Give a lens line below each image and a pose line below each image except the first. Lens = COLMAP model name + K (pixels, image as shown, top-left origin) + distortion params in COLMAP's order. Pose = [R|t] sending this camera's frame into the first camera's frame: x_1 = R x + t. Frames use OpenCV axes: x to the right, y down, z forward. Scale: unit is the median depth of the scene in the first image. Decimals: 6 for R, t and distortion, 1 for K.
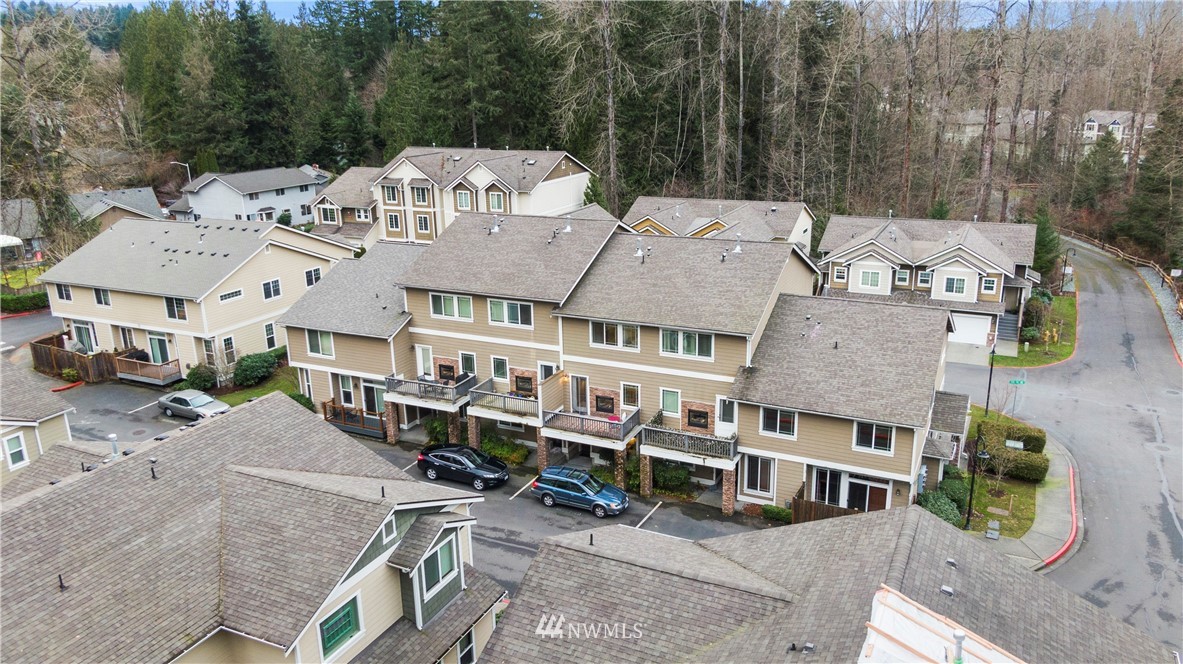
lens RADIAL K [[890.2, 0, 590.2], [0, 890.2, 306.5], [0, 0, 1]] dist [0.081686, -0.218394]
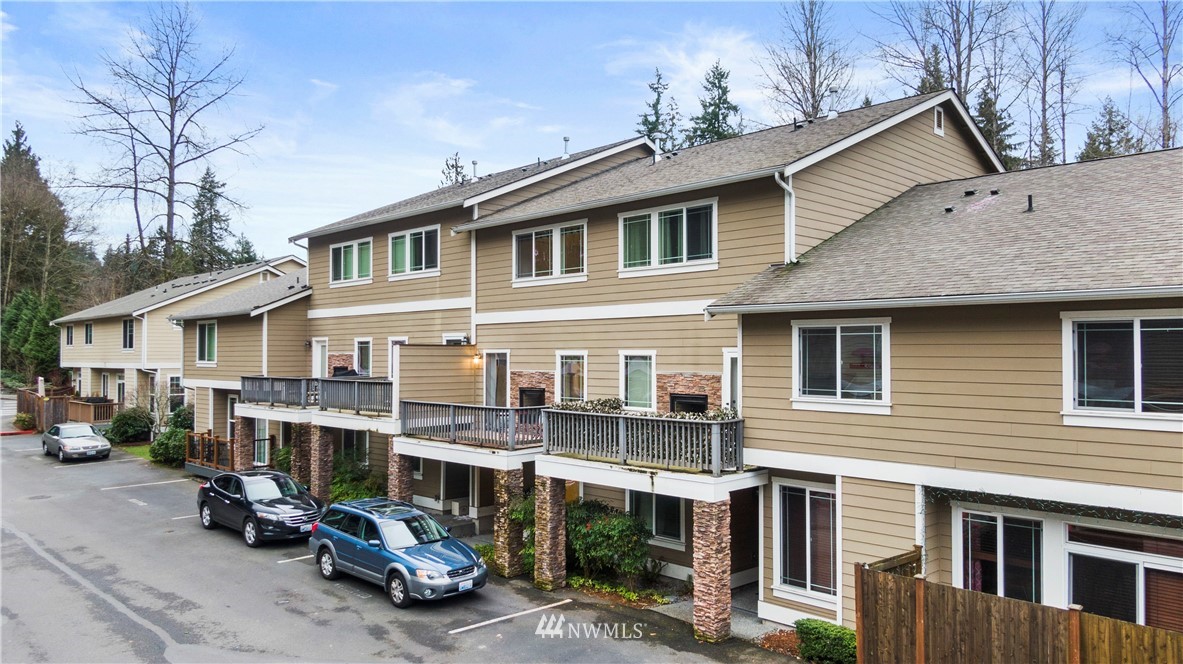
lens RADIAL K [[828.9, 0, 591.5], [0, 828.9, 332.0], [0, 0, 1]] dist [0.048558, -0.000620]
pose [[0.943954, 0.014553, -0.329757, 0.204608], [-0.106613, 0.958924, -0.262867, 0.194334], [0.312386, 0.283291, 0.906731, 0.606999]]
